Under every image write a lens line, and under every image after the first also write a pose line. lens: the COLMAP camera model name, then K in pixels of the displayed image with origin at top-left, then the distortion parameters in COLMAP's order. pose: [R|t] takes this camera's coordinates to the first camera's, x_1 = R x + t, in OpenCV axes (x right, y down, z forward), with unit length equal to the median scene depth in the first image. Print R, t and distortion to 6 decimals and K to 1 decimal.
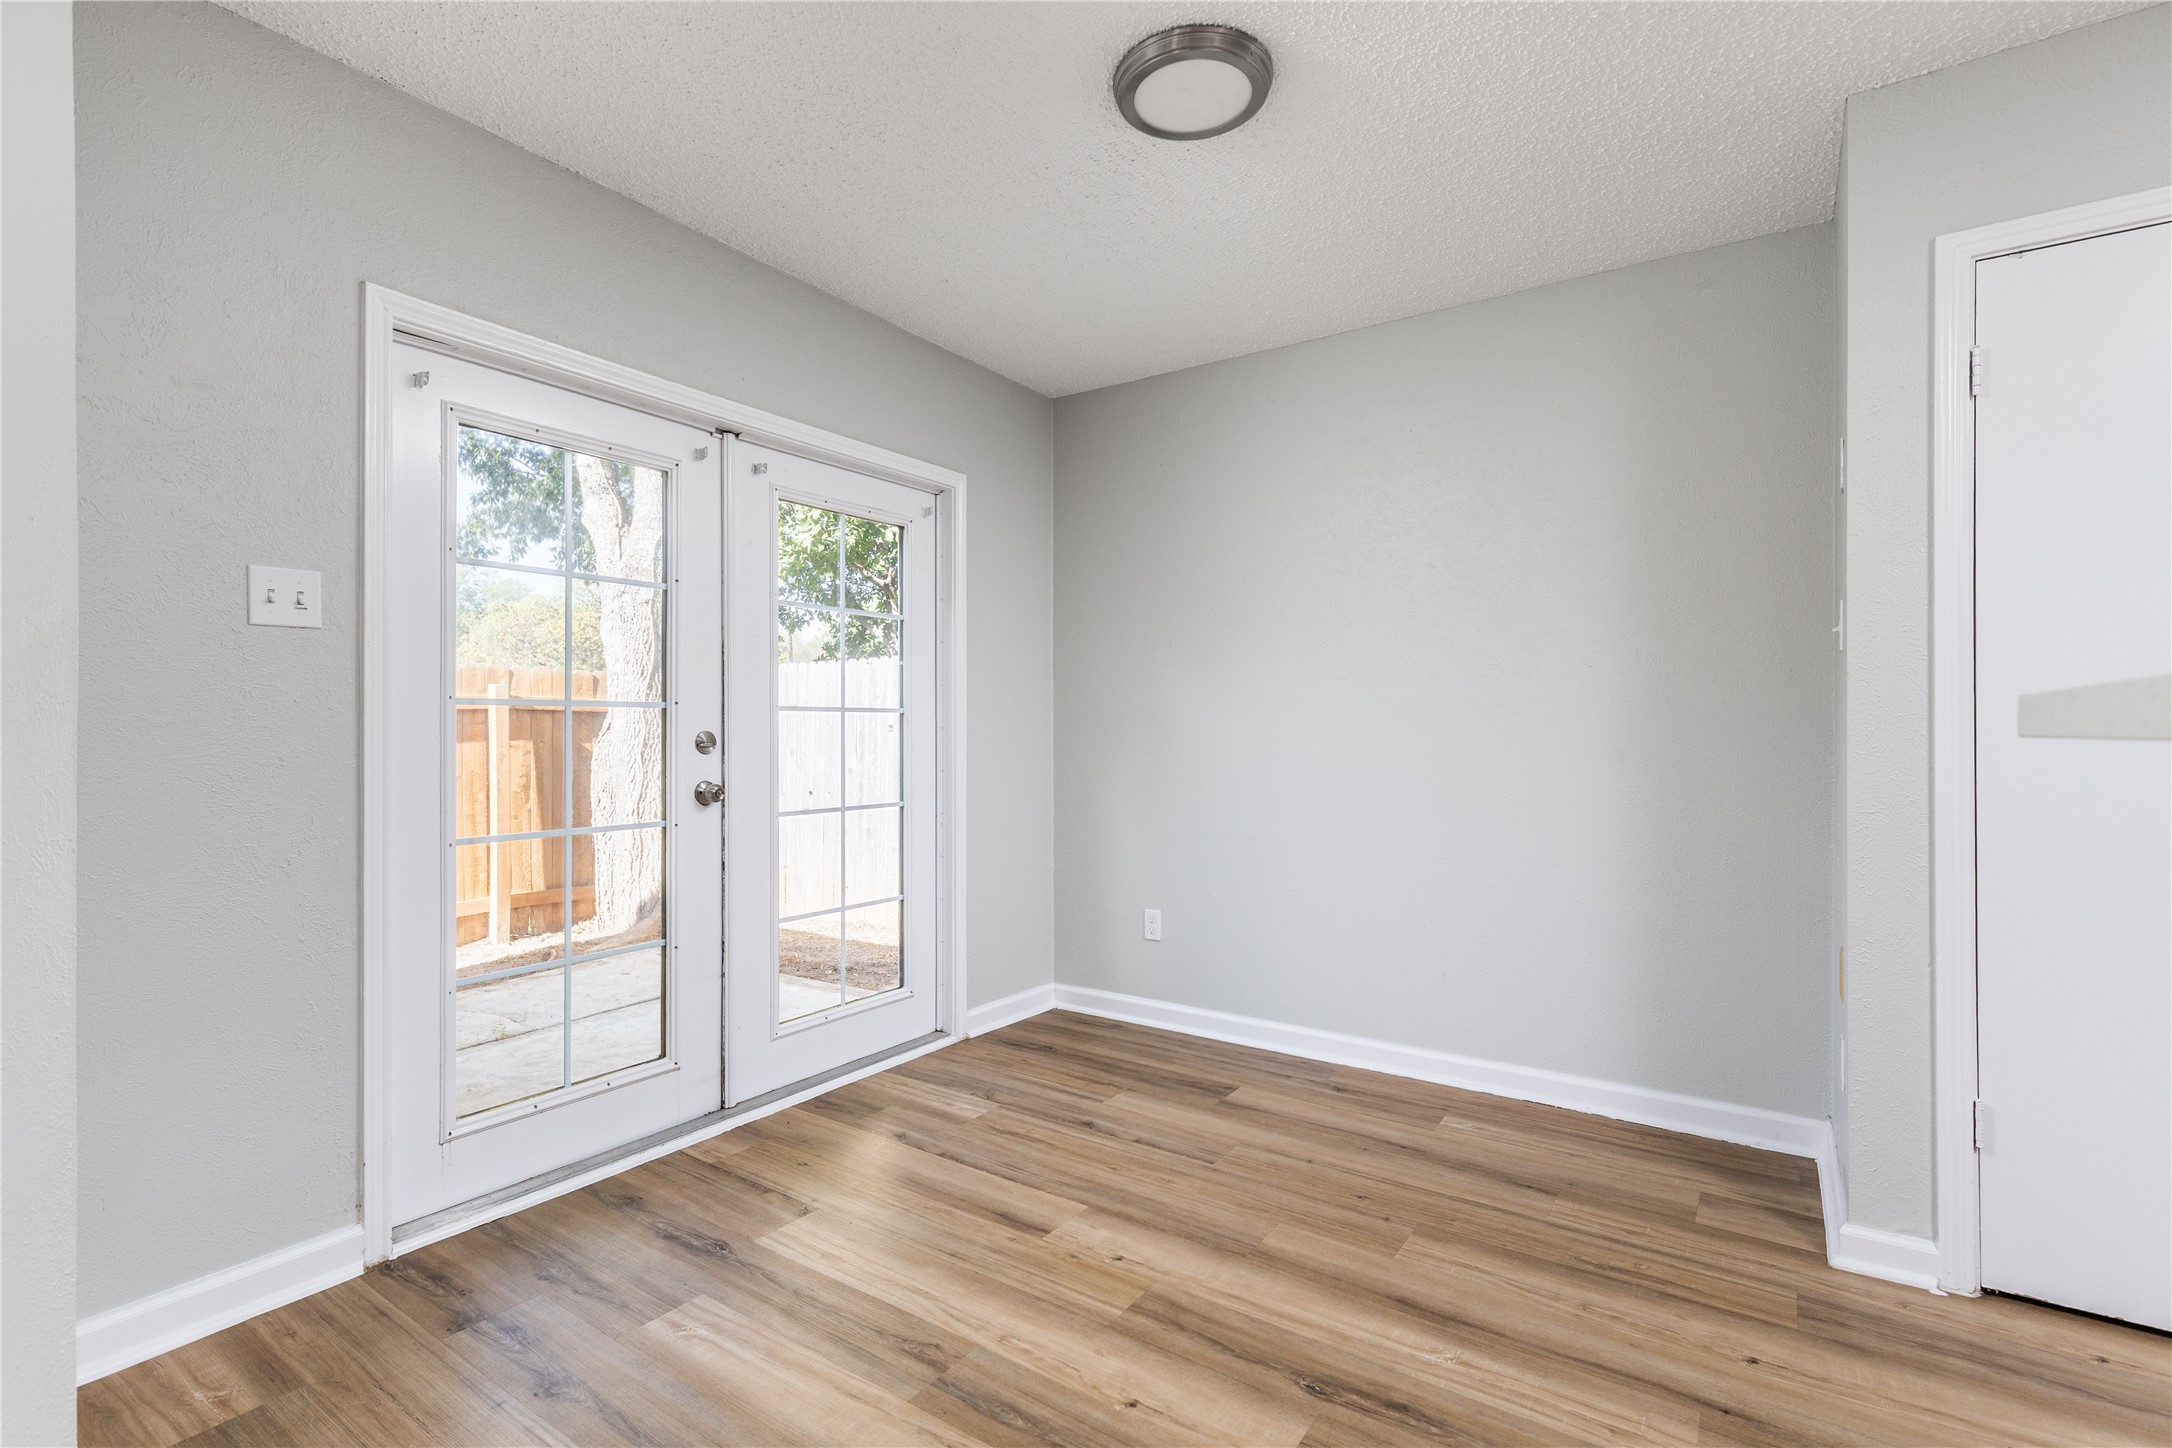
lens RADIAL K [[979.8, 0, 1085.3], [0, 979.8, 723.2], [0, 0, 1]] dist [0.002695, 0.000415]
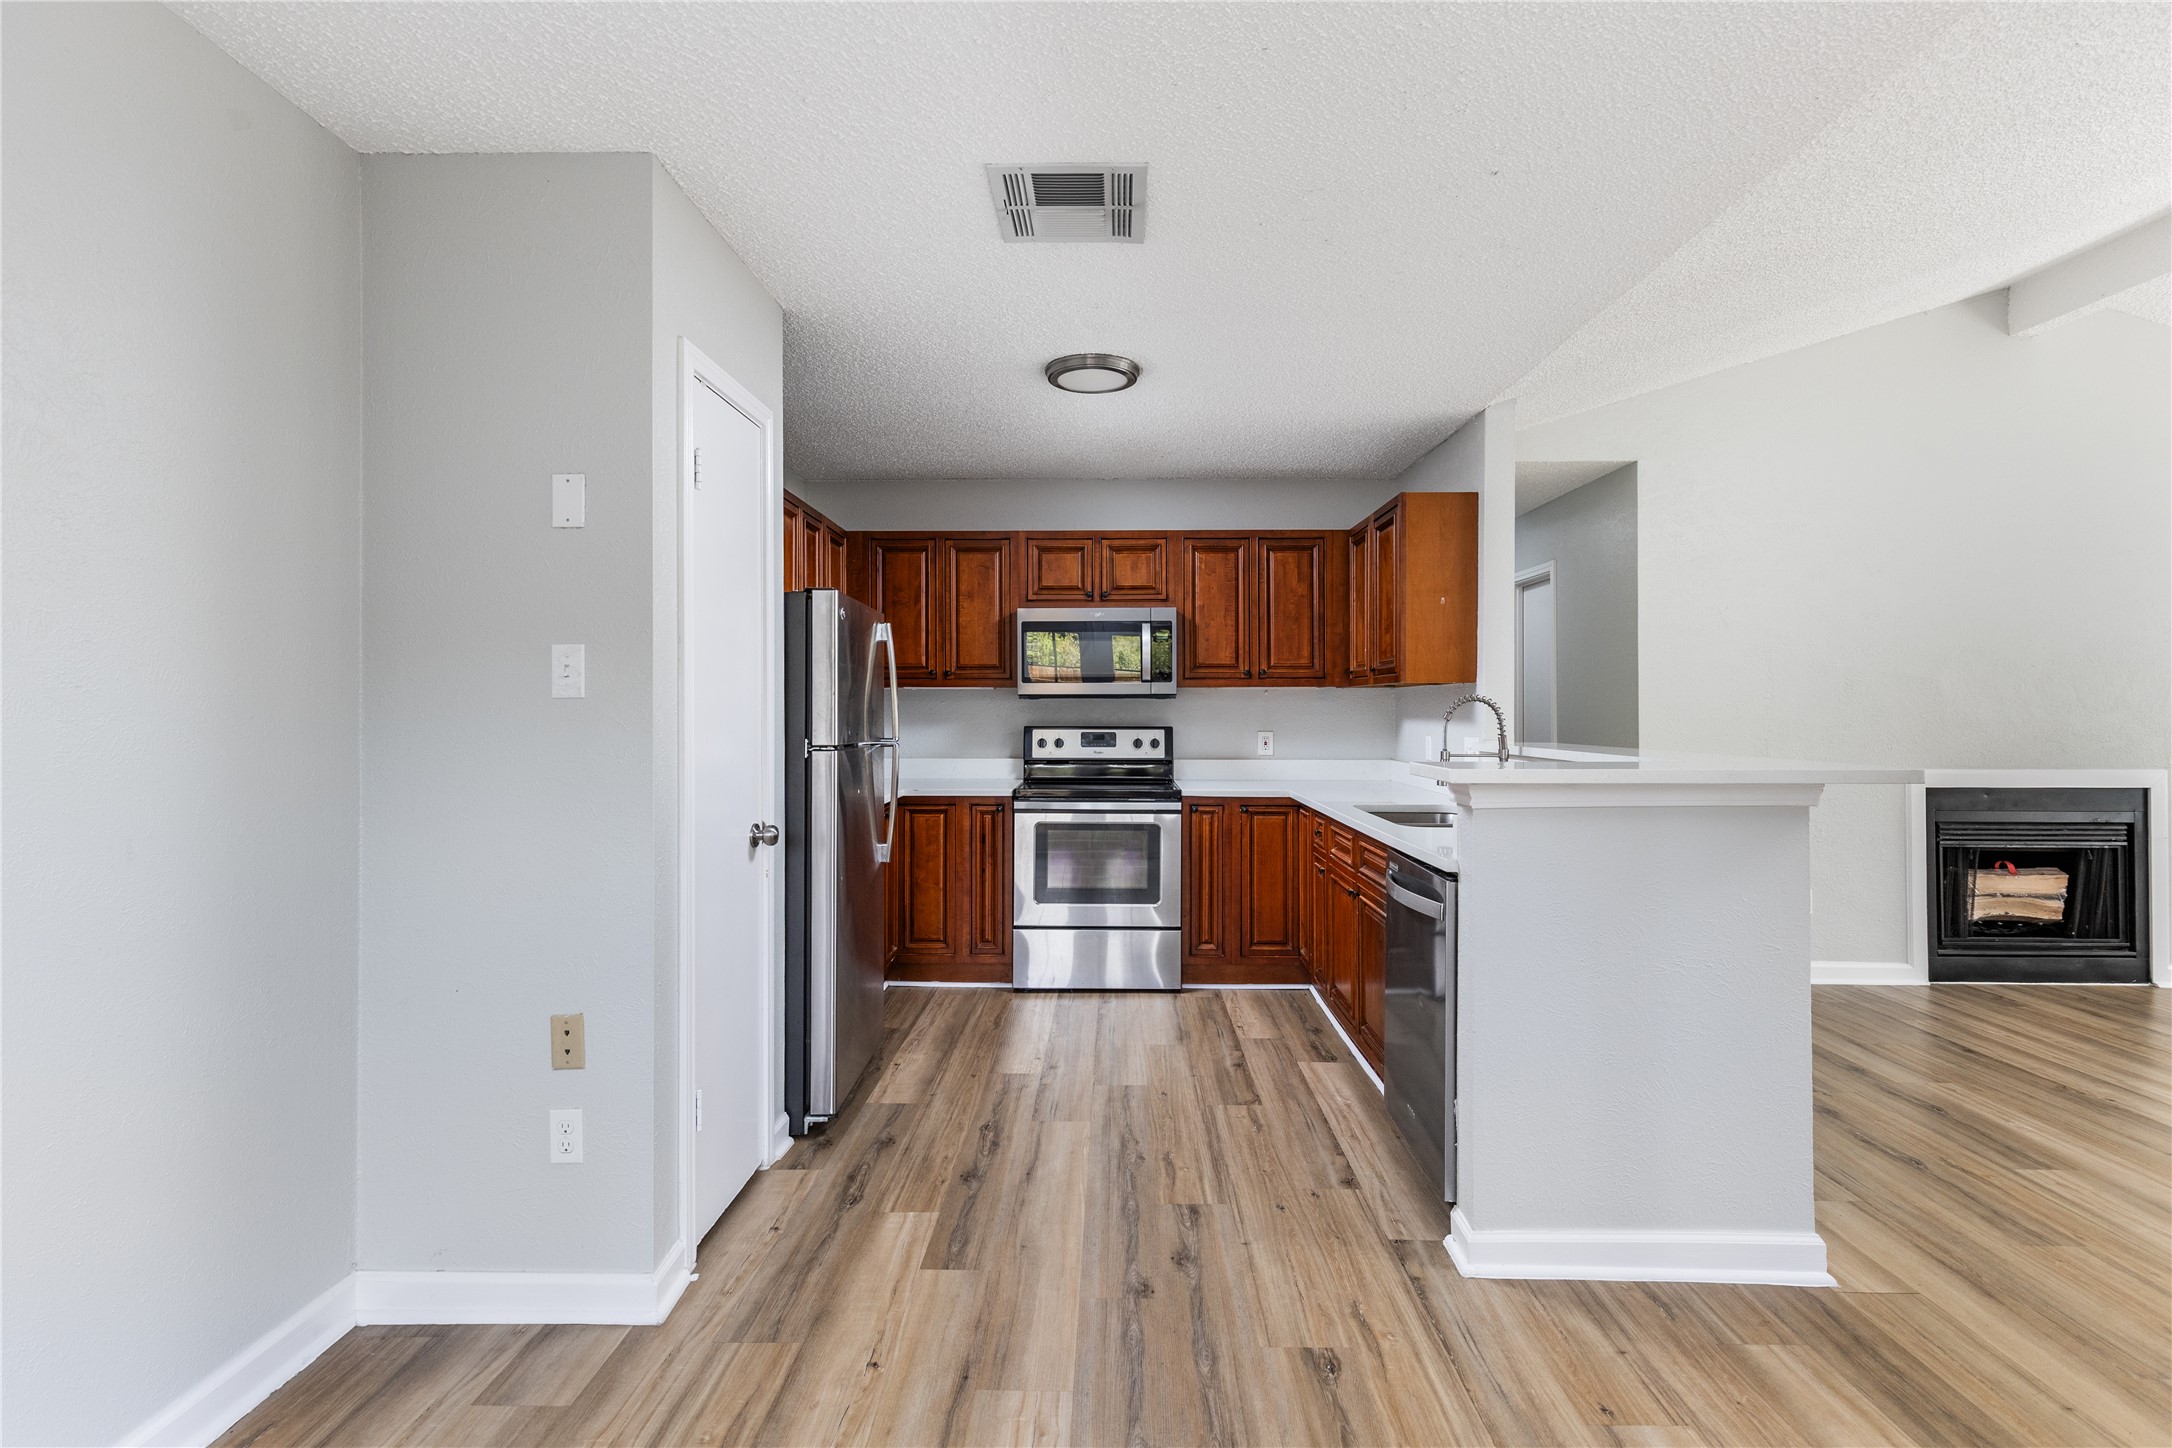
lens RADIAL K [[979.8, 0, 1086.1], [0, 979.8, 724.5], [0, 0, 1]] dist [0.002695, 0.000415]
pose [[-0.543729, -0.001461, 0.839260, -0.323320], [0.000131, 0.999998, 0.001825, -0.057588], [-0.839261, 0.001102, -0.543728, 1.240561]]
